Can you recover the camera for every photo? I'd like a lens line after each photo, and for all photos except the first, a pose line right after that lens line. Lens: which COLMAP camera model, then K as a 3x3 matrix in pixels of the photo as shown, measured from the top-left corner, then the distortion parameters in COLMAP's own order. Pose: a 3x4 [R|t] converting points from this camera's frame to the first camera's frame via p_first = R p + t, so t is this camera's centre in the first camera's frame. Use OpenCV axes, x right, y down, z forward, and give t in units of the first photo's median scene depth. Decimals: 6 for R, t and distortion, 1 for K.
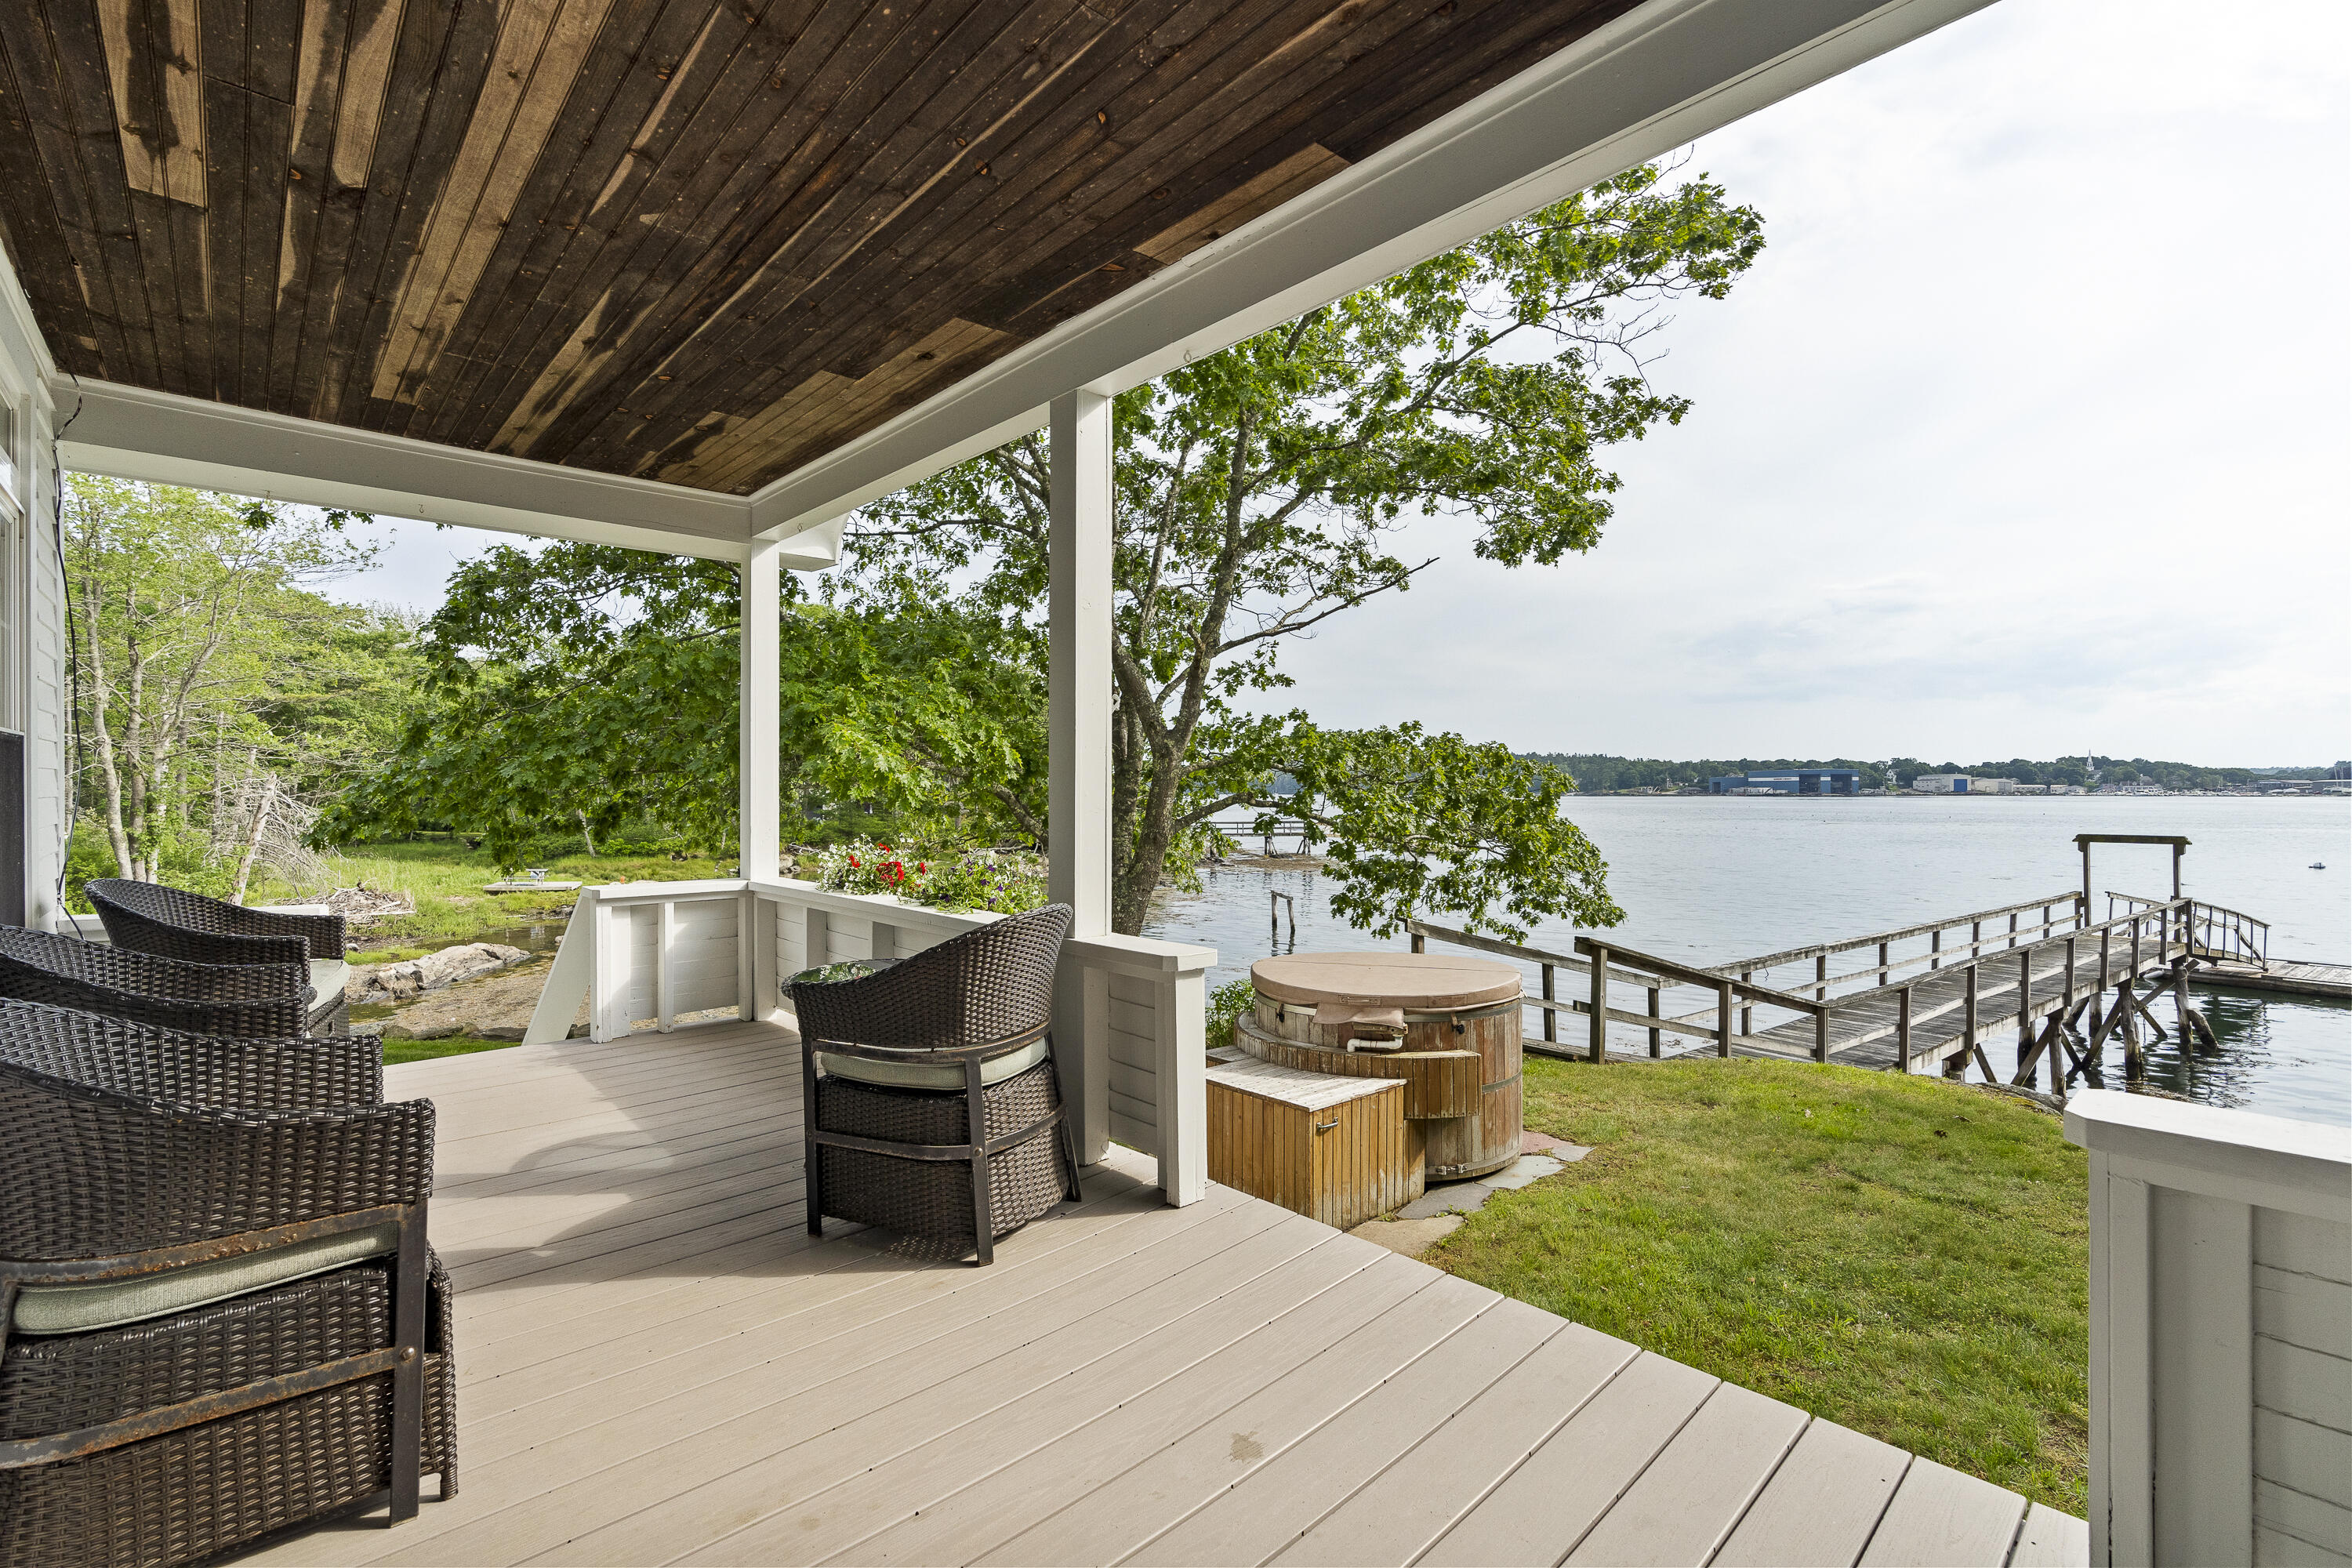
lens RADIAL K [[1074.7, 0, 1174.2], [0, 1074.7, 786.9], [0, 0, 1]] dist [-0.001234, -0.000079]
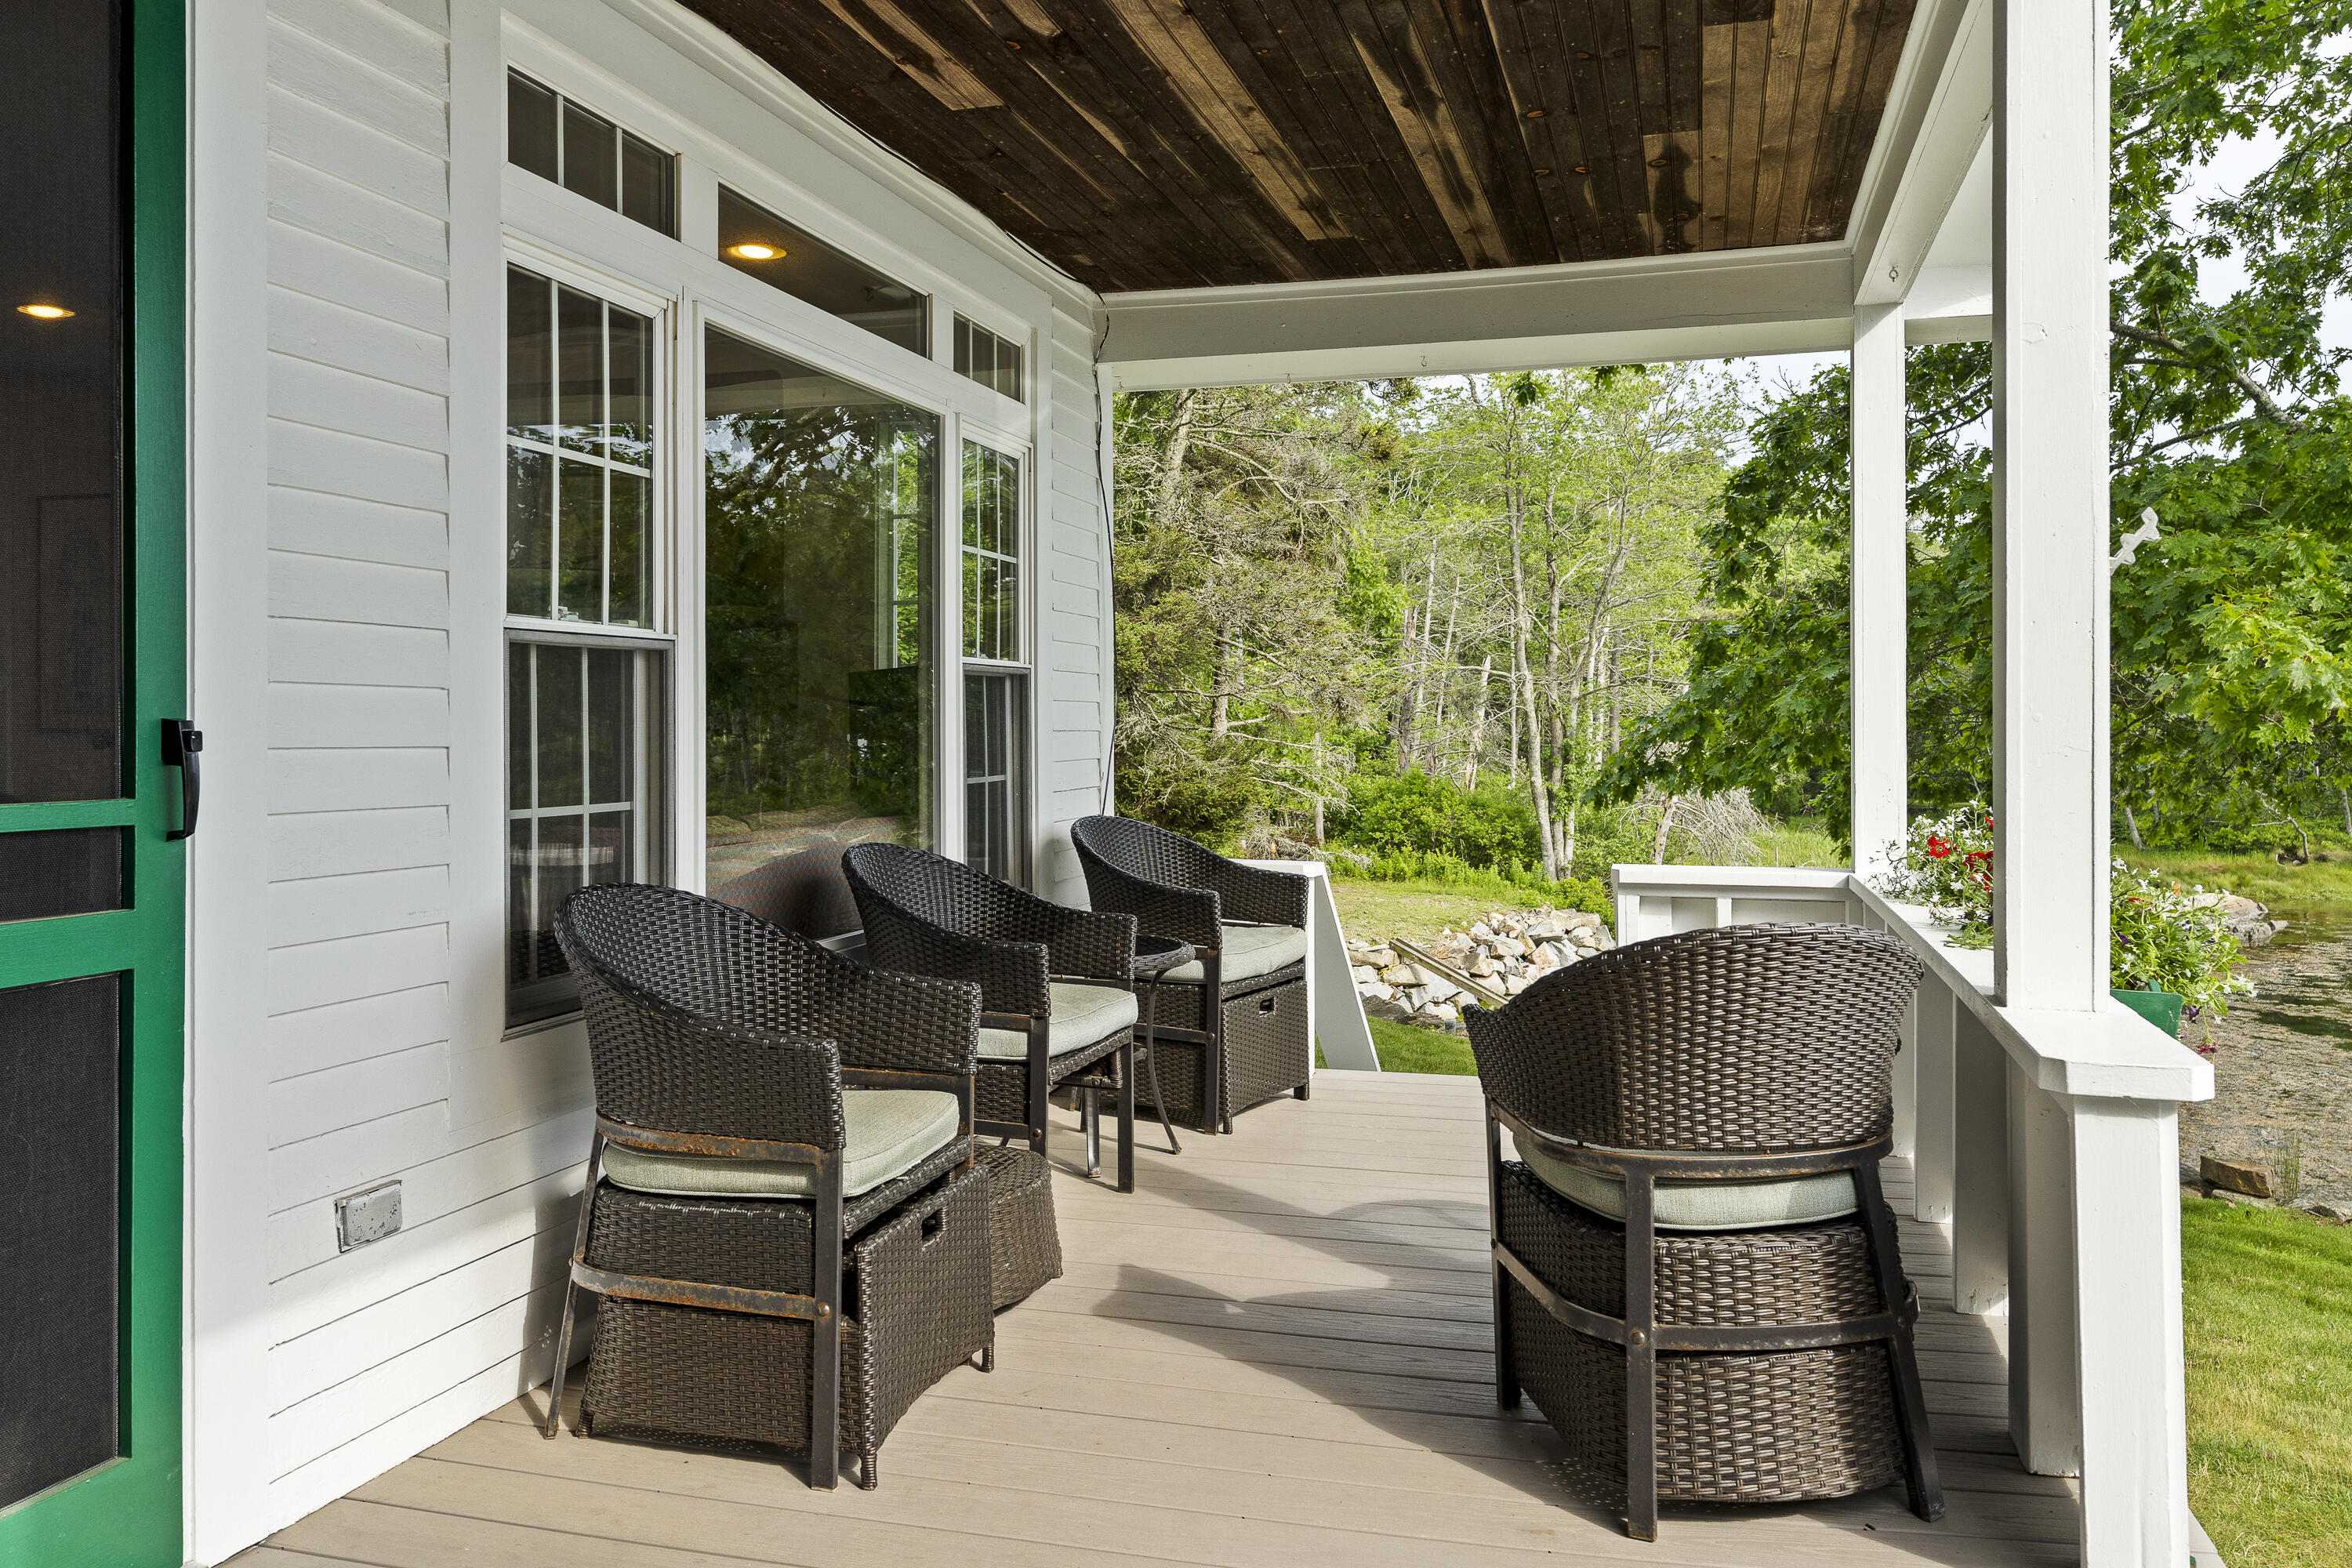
lens RADIAL K [[1784.1, 0, 1176.1], [0, 1784.1, 725.6], [0, 0, 1]] dist [0.008991, -0.000310]
pose [[0.524672, -0.004631, -0.851292, 0.310989], [0.000500, 0.999987, -0.005132, 0.010912], [0.851305, 0.002267, 0.524667, 0.178102]]
